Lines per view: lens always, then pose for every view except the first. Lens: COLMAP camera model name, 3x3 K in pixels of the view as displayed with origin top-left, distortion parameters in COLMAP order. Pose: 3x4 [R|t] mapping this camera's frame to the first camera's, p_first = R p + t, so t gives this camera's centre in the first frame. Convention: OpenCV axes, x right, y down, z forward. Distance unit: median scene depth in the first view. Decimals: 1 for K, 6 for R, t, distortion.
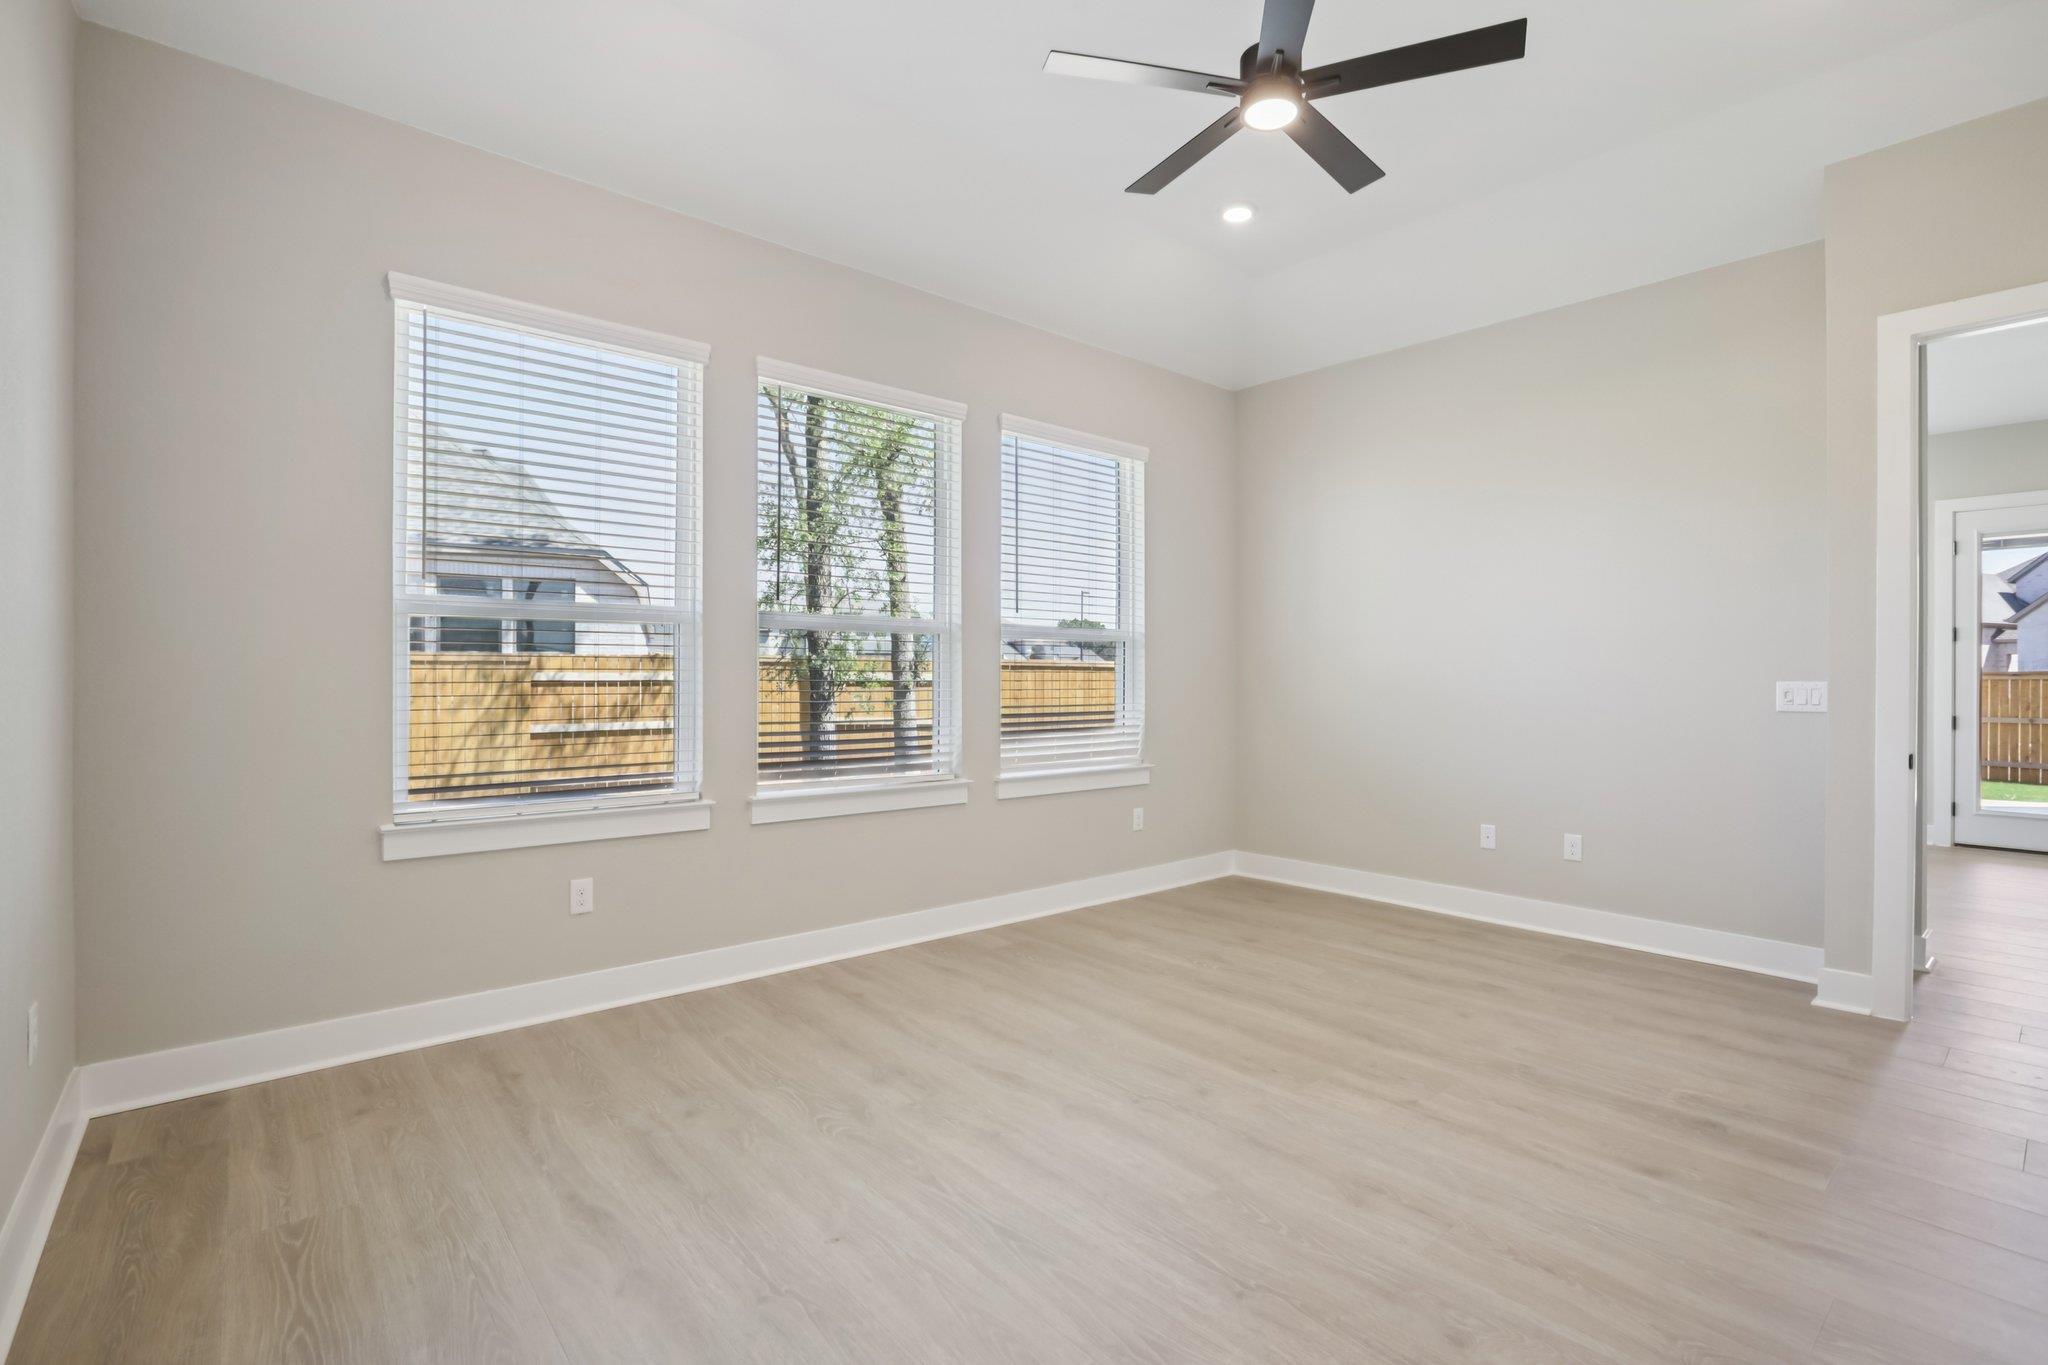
lens RADIAL K [[933.8, 0, 1046.0], [0, 933.8, 689.2], [0, 0, 1]] dist [-0.051457, 0.022947]
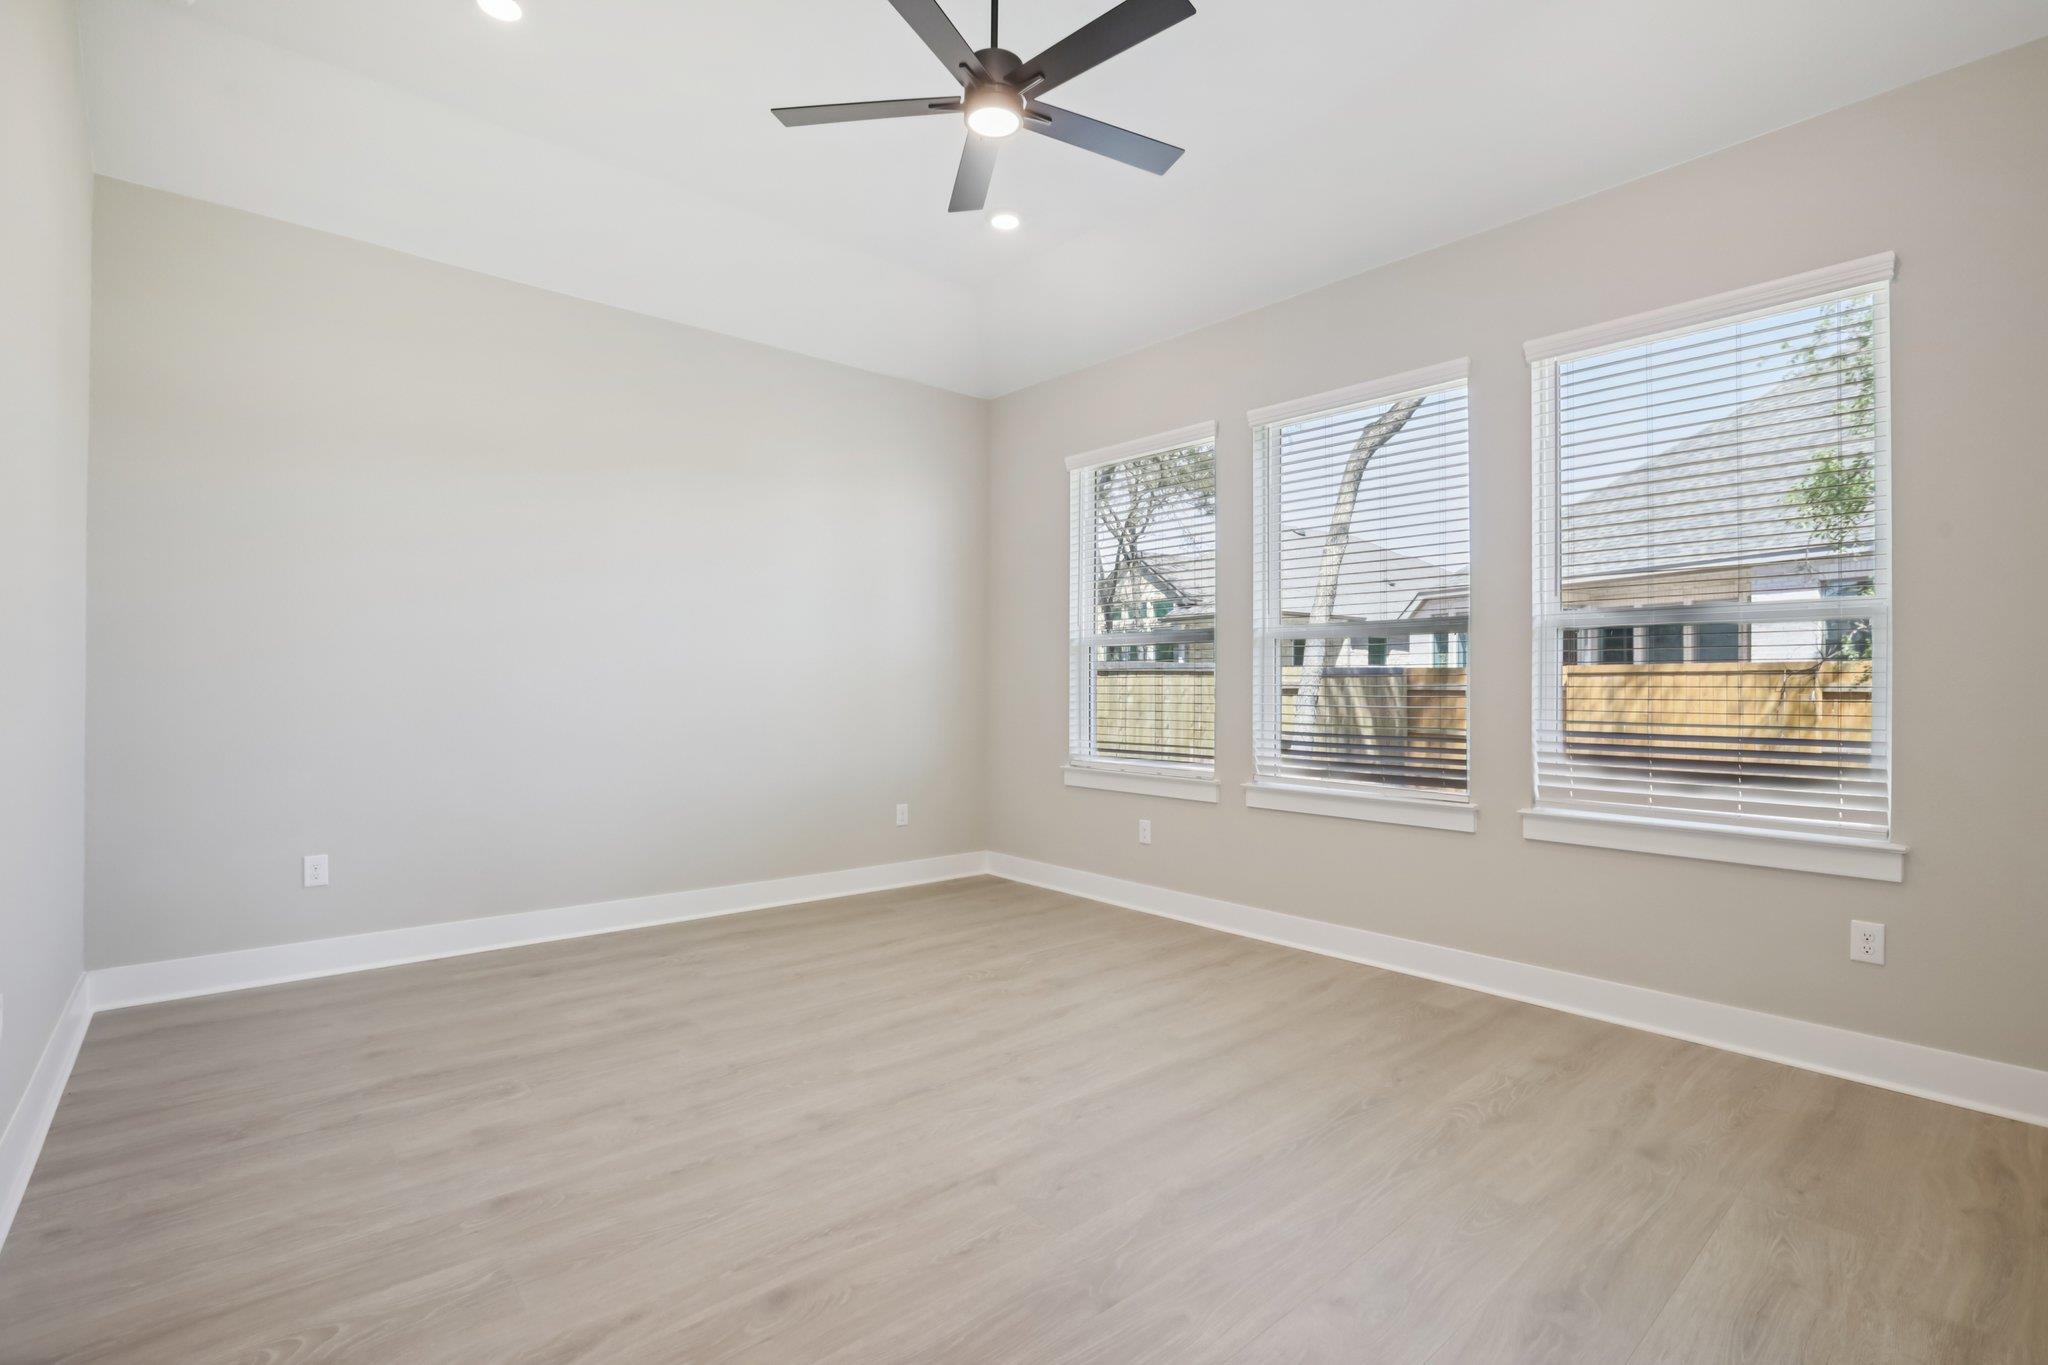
lens RADIAL K [[933.8, 0, 1046.0], [0, 933.8, 689.2], [0, 0, 1]] dist [-0.051457, 0.022947]
pose [[0.015113, 0.002573, -0.999882, 0.969978], [-0.011930, 0.999926, 0.002393, -0.005488], [0.999815, 0.011892, 0.015142, 0.801085]]
